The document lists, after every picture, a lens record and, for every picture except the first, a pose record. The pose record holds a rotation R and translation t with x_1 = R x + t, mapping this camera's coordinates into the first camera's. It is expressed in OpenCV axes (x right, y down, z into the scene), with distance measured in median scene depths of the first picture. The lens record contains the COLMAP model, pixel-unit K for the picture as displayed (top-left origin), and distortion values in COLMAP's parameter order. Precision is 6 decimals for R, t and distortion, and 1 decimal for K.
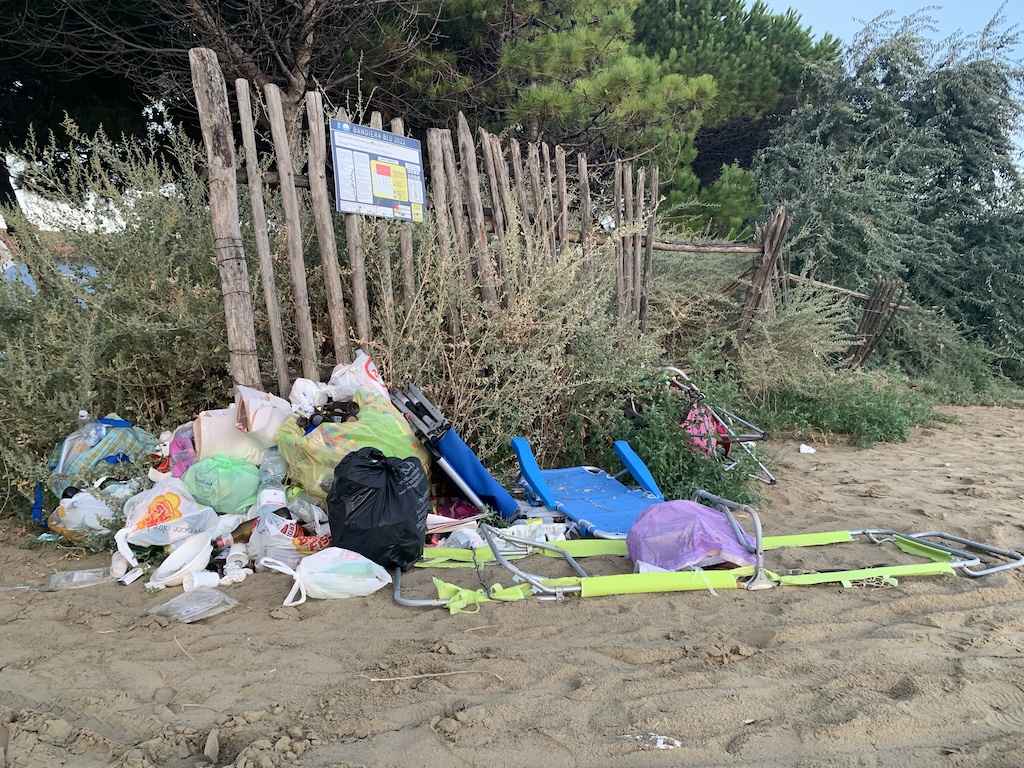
lens RADIAL K [[793.9, 0, 512.0], [0, 793.9, 384.0], [0, 0, 1]] dist [0.044730, -0.107474]
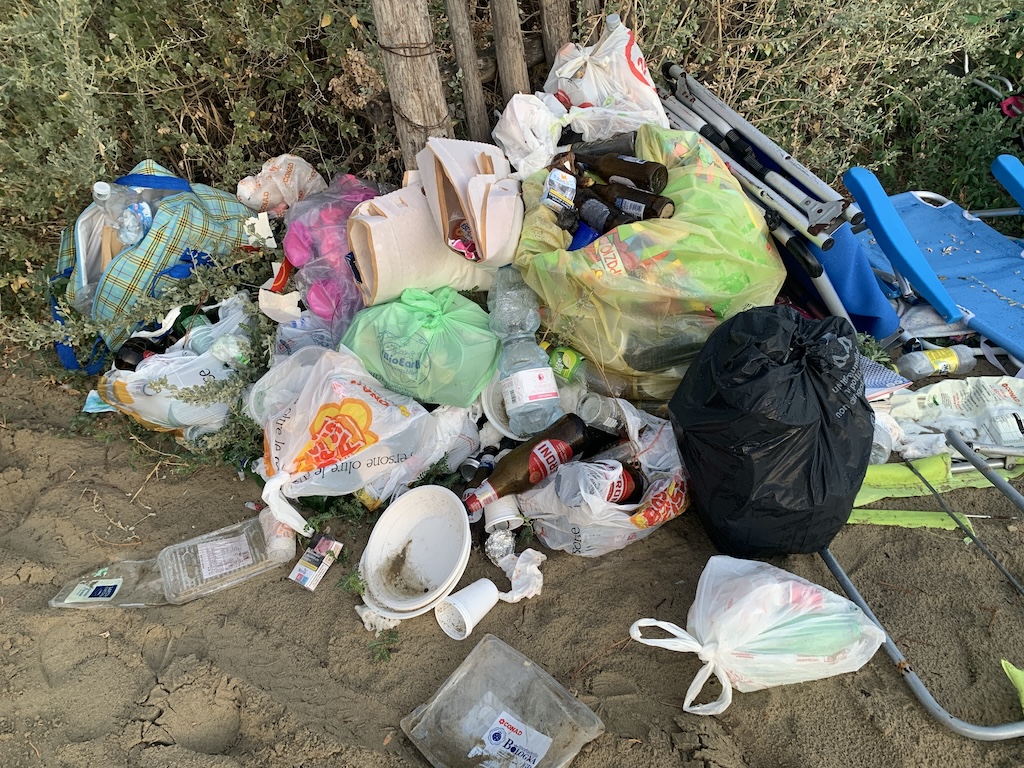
lens RADIAL K [[793.9, 0, 512.0], [0, 793.9, 384.0], [0, 0, 1]] dist [0.044730, -0.107474]
pose [[0.999608, -0.025551, 0.011460, -0.310106], [0.016135, 0.860005, 0.510031, -0.116874], [-0.022887, -0.509646, 0.860080, 0.536045]]
